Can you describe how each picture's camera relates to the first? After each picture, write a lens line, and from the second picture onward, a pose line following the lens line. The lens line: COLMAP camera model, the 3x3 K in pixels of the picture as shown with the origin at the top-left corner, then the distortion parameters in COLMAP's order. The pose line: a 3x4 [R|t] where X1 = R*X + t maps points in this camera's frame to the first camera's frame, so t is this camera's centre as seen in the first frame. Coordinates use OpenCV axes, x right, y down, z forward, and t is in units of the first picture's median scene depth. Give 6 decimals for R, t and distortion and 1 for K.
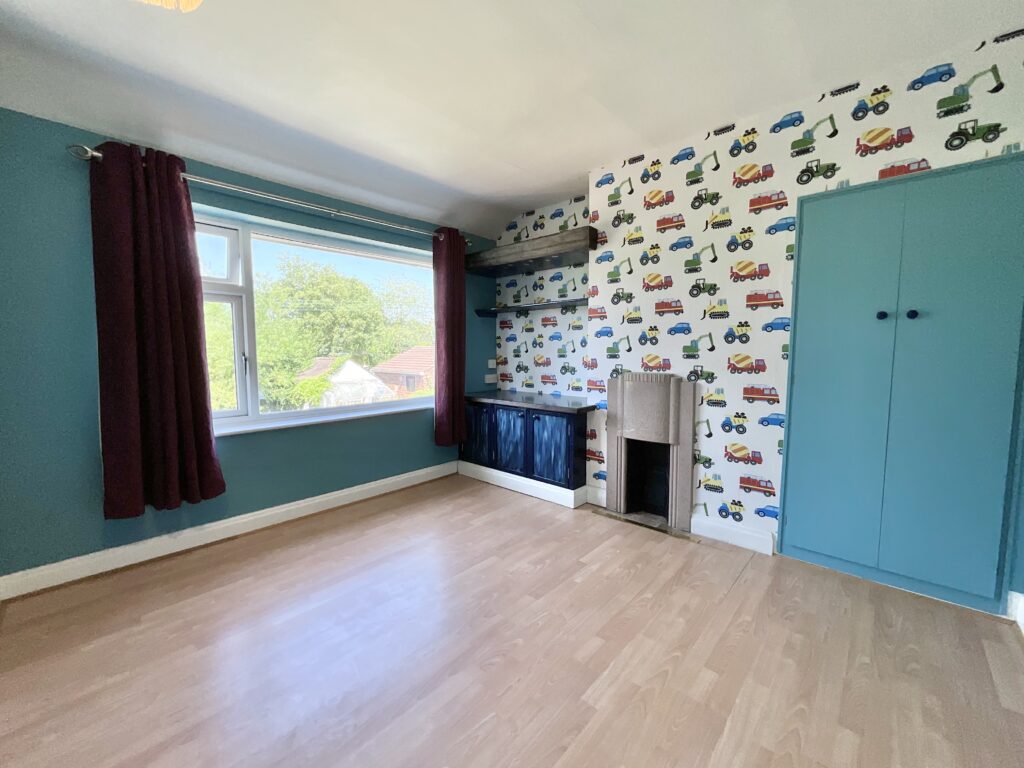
lens RADIAL K [[413.3, 0, 510.4], [0, 413.3, 384.5], [0, 0, 1]] dist [-0.001803, 0.000631]
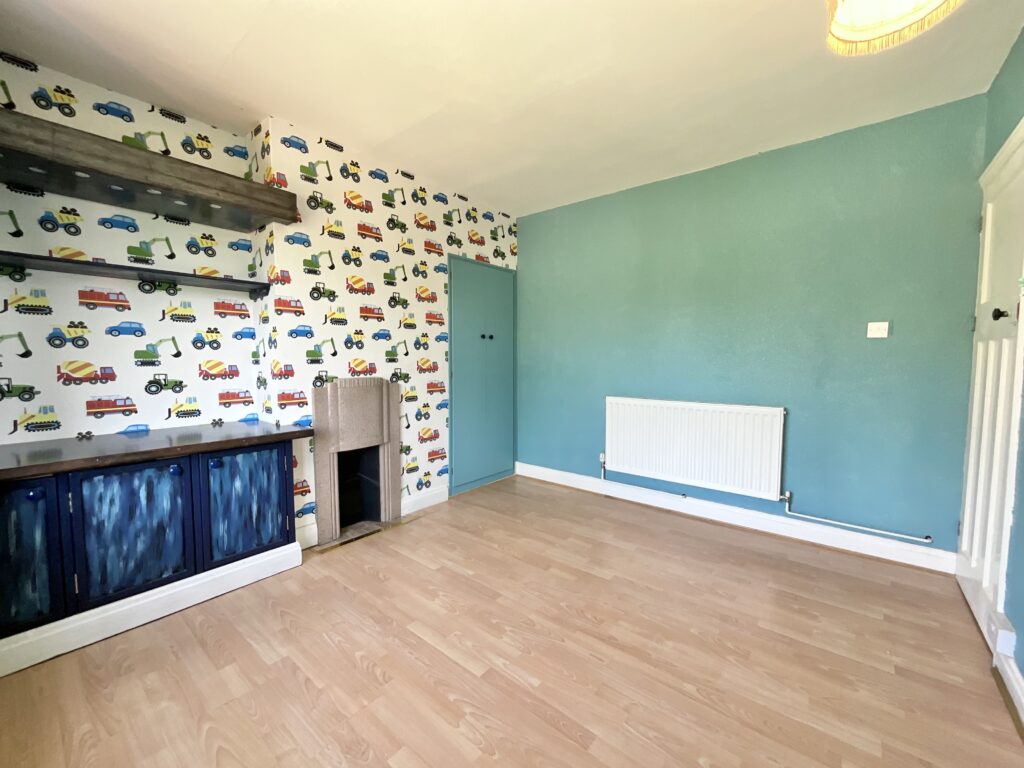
lens RADIAL K [[419.9, 0, 511.4], [0, 419.9, 382.3], [0, 0, 1]] dist [0.000376, 0.000275]
pose [[-0.054255, -0.058130, 0.996834, -0.678251], [0.080310, 0.994816, 0.062383, -0.051020], [-0.995292, 0.083441, -0.049305, 0.702317]]
